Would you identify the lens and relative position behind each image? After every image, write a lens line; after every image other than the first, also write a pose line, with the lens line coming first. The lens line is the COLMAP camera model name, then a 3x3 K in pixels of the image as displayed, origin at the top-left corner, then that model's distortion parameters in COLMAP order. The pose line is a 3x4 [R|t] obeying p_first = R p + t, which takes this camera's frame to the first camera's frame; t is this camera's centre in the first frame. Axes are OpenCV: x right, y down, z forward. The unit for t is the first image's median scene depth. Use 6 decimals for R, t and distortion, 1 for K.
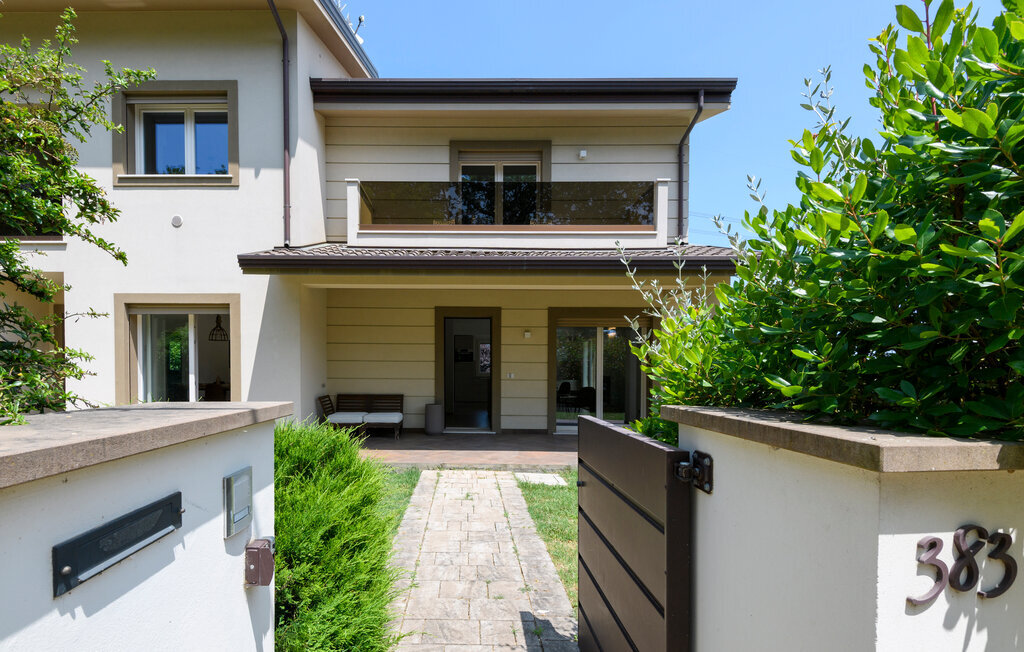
lens RADIAL K [[597.7, 0, 504.7], [0, 597.7, 391.9], [0, 0, 1]] dist [-0.007287, -0.001500]
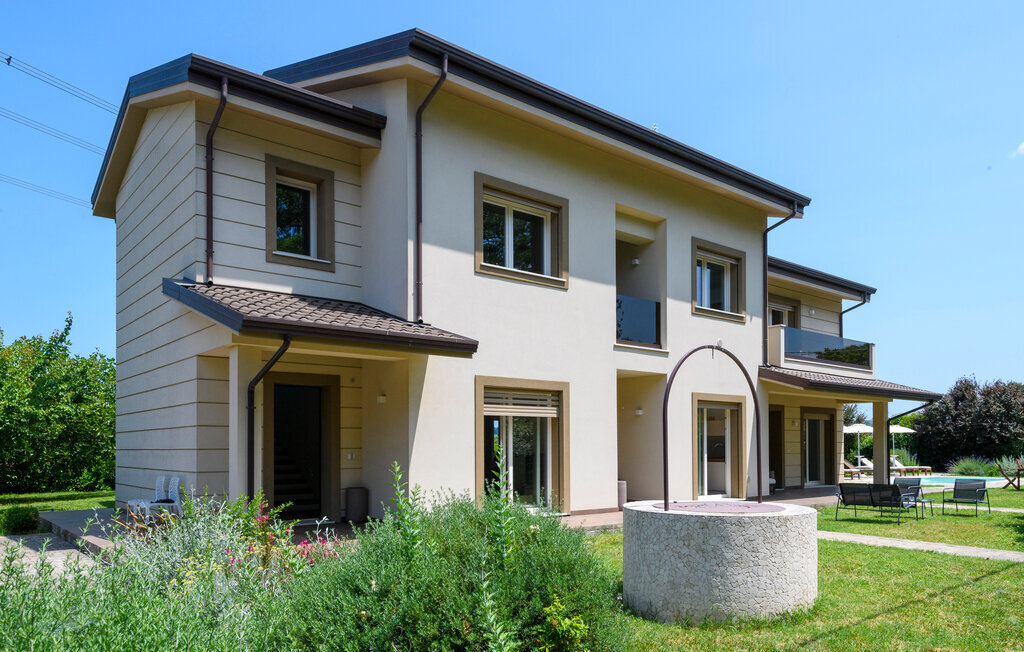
lens RADIAL K [[712.7, 0, 479.1], [0, 712.7, 428.7], [0, 0, 1]] dist [-0.002850, -0.019082]
pose [[0.804743, 0.011971, 0.593502, -1.871948], [0.014863, 0.999077, -0.040304, -0.021928], [-0.593437, 0.041255, 0.803823, -0.009850]]
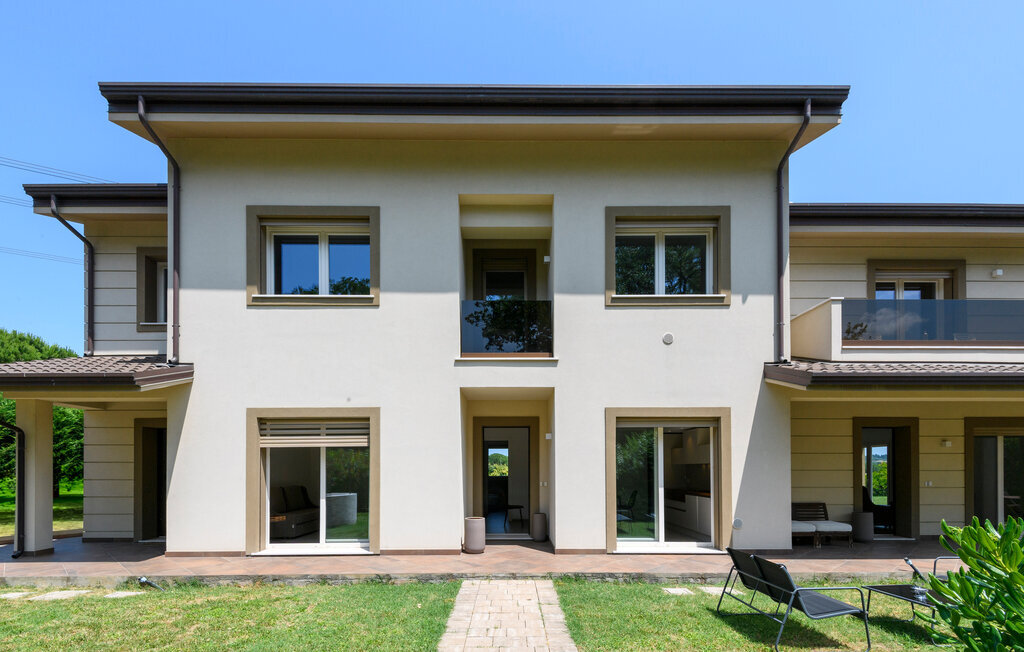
lens RADIAL K [[526.0, 0, 444.9], [0, 526.0, 455.5], [0, 0, 1]] dist [-0.023450, 0.000970]
pose [[0.998902, -0.002457, -0.046784, -0.833211], [0.000402, 0.999037, -0.043875, -0.038935], [0.046847, 0.043808, 0.997941, 0.072588]]
